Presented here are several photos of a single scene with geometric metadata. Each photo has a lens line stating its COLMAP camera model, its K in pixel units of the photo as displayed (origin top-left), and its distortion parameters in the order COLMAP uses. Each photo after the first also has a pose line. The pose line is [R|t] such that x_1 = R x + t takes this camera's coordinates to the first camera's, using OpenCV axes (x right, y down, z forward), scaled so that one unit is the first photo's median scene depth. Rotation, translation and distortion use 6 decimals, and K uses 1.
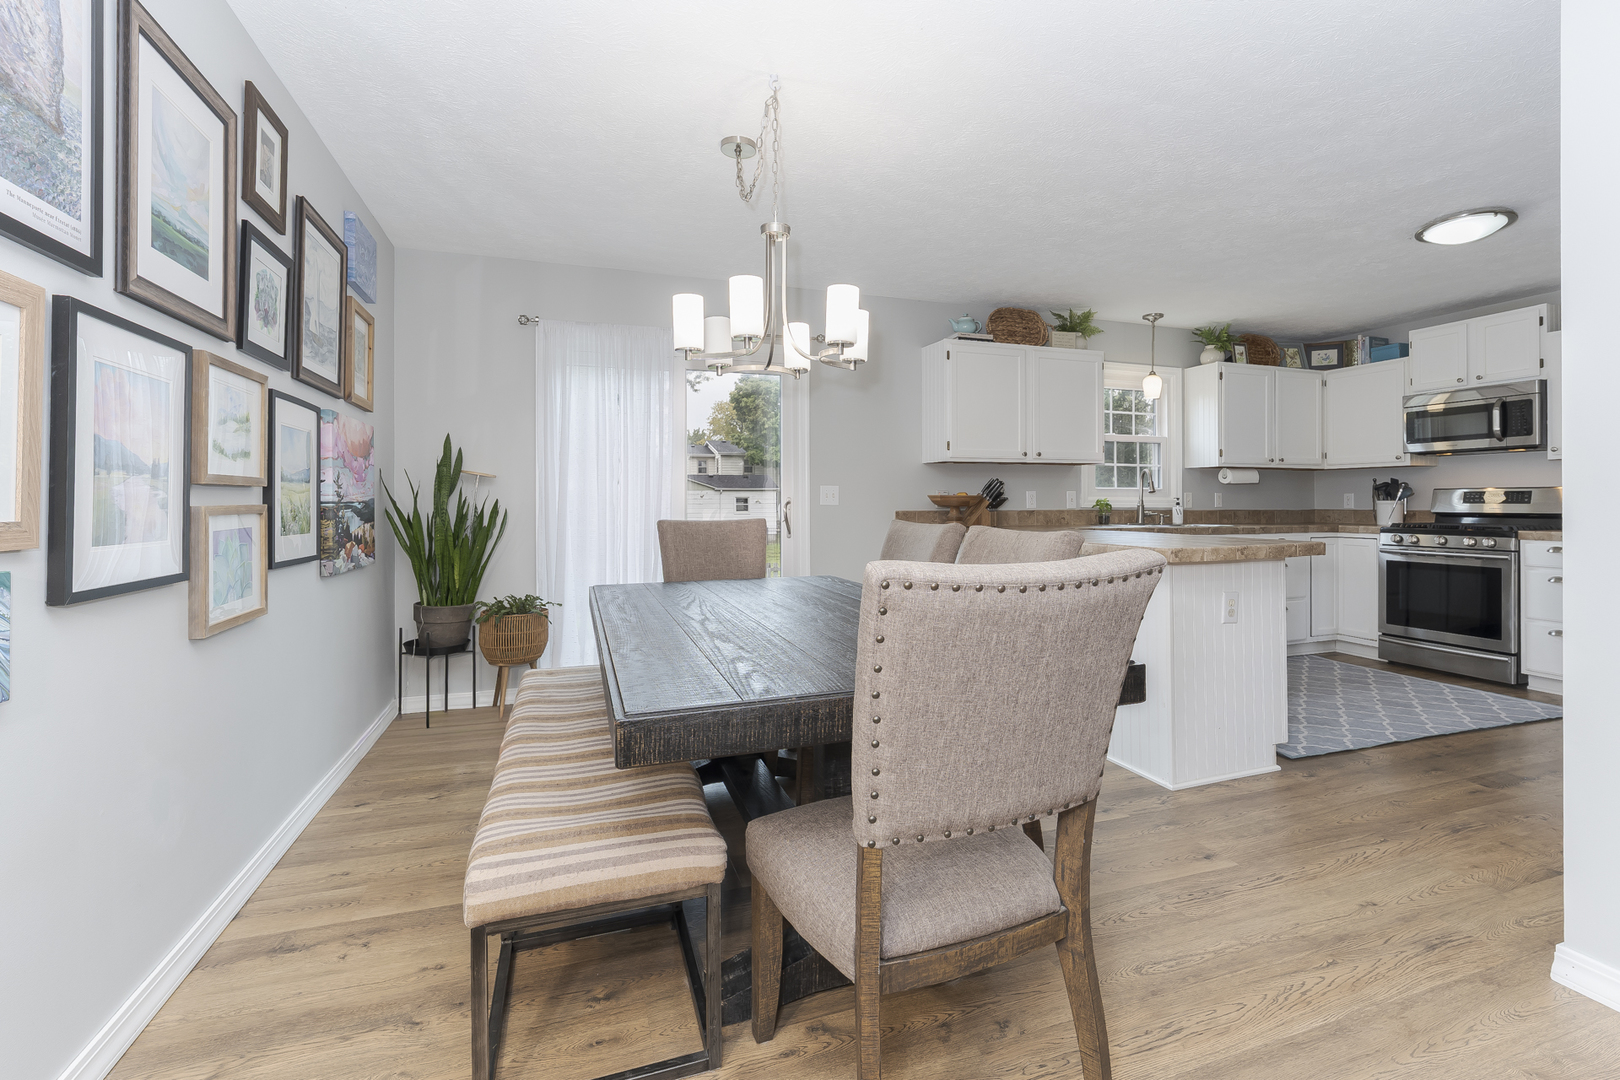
lens RADIAL K [[721.0, 0, 794.5], [0, 721.0, 495.1], [0, 0, 1]] dist [-0.008746, -0.002367]
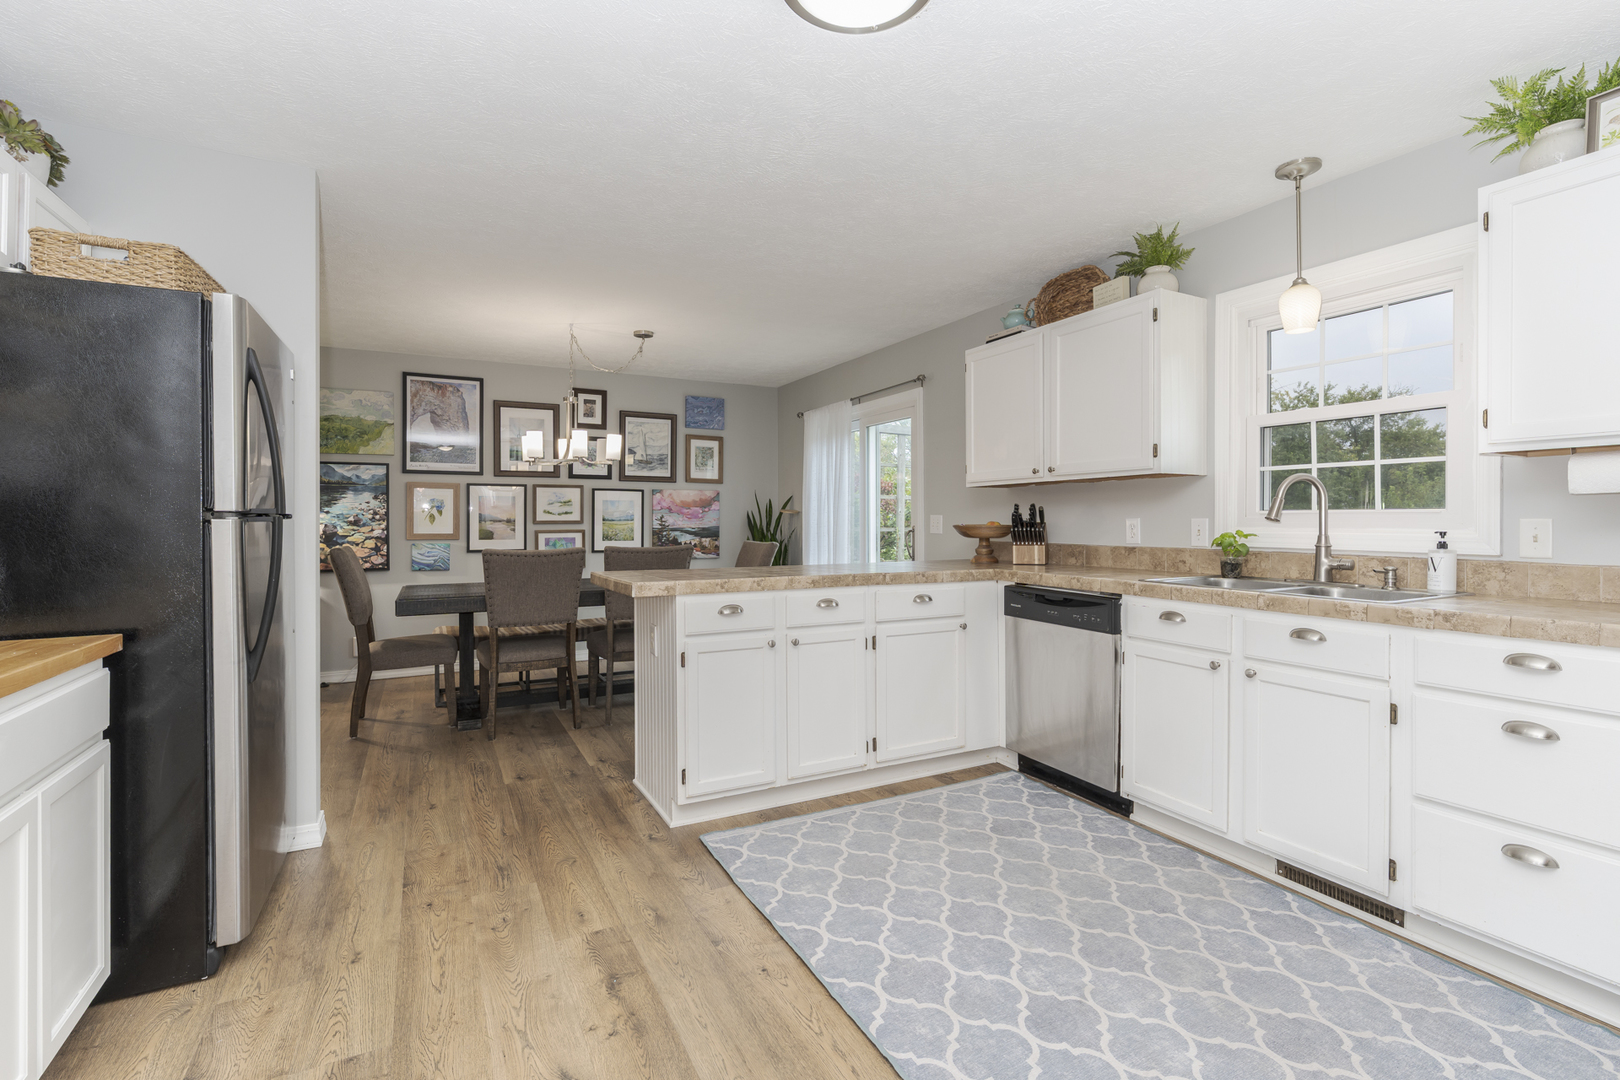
lens RADIAL K [[721.0, 0, 827.5], [0, 721.0, 517.3], [0, 0, 1]] dist [-0.008746, -0.002367]
pose [[0.181136, -0.006655, -0.983436, 0.954075], [0.008469, 0.999951, -0.005207, -0.006142], [0.983422, -0.007386, 0.181183, 0.605496]]
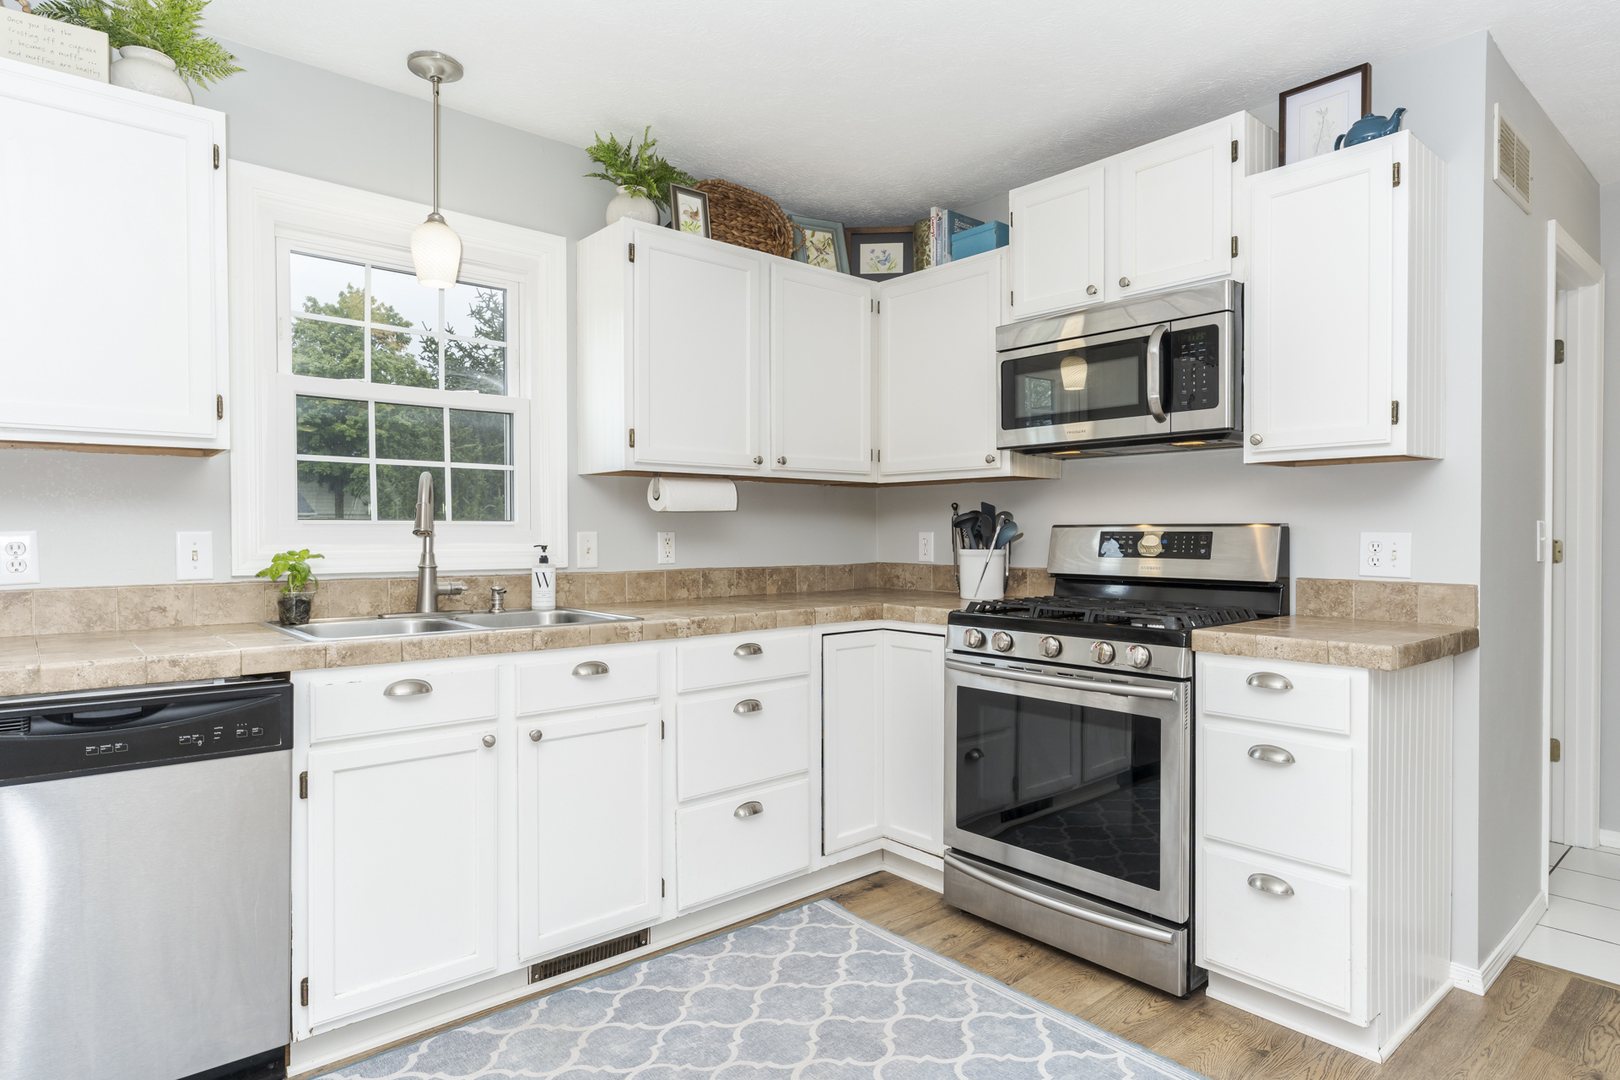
lens RADIAL K [[900.1, 0, 794.4], [0, 900.1, 534.1], [0, 0, 1]] dist [0.000283, -0.004994]
pose [[0.922906, -0.002032, 0.385020, 0.498305], [-0.004276, 0.999870, 0.015526, -0.012175], [-0.385002, -0.015976, 0.922778, 0.501966]]
